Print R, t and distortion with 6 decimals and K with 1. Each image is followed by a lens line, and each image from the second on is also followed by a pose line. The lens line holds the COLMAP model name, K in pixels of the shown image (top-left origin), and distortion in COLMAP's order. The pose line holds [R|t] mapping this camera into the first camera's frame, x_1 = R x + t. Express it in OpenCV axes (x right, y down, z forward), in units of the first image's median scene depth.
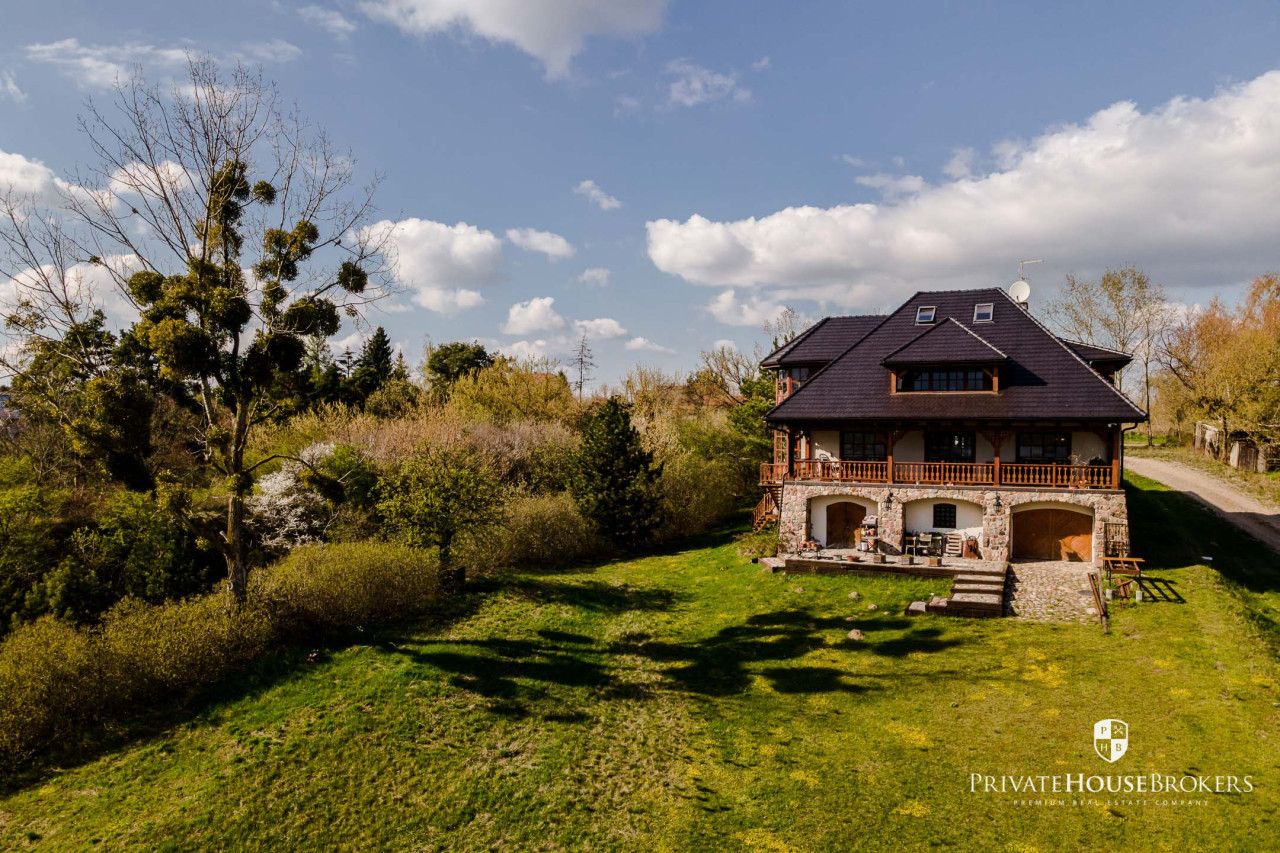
lens RADIAL K [[945.2, 0, 640.0], [0, 945.2, 426.5], [0, 0, 1]] dist [0.043146, 0.003102]
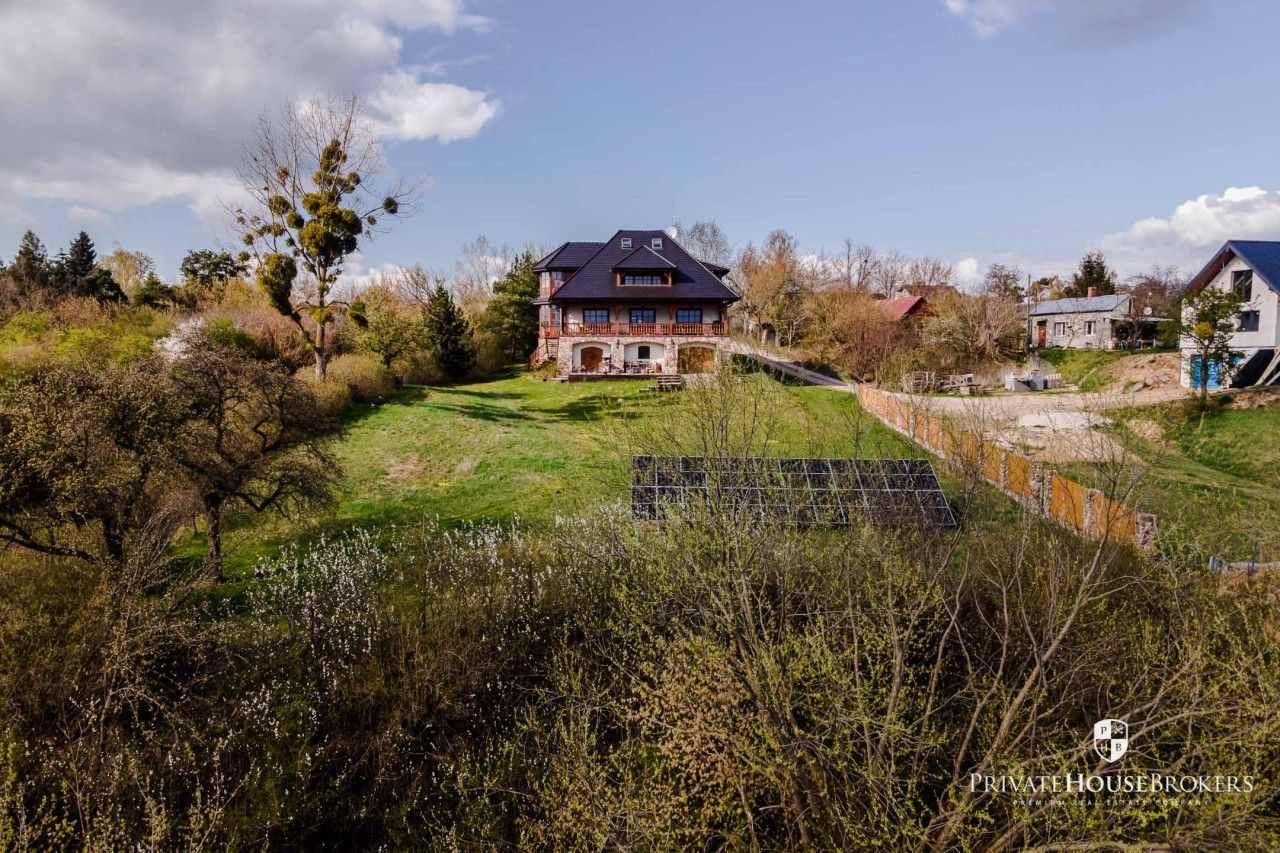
lens RADIAL K [[996.2, 0, 640.0], [0, 996.2, 426.5], [0, 0, 1]] dist [0.002812, 0.003175]
pose [[0.898362, -0.030652, 0.438185, -0.539750], [0.003023, 0.997970, 0.063612, 0.113403], [-0.439245, -0.055822, 0.896631, -0.746764]]
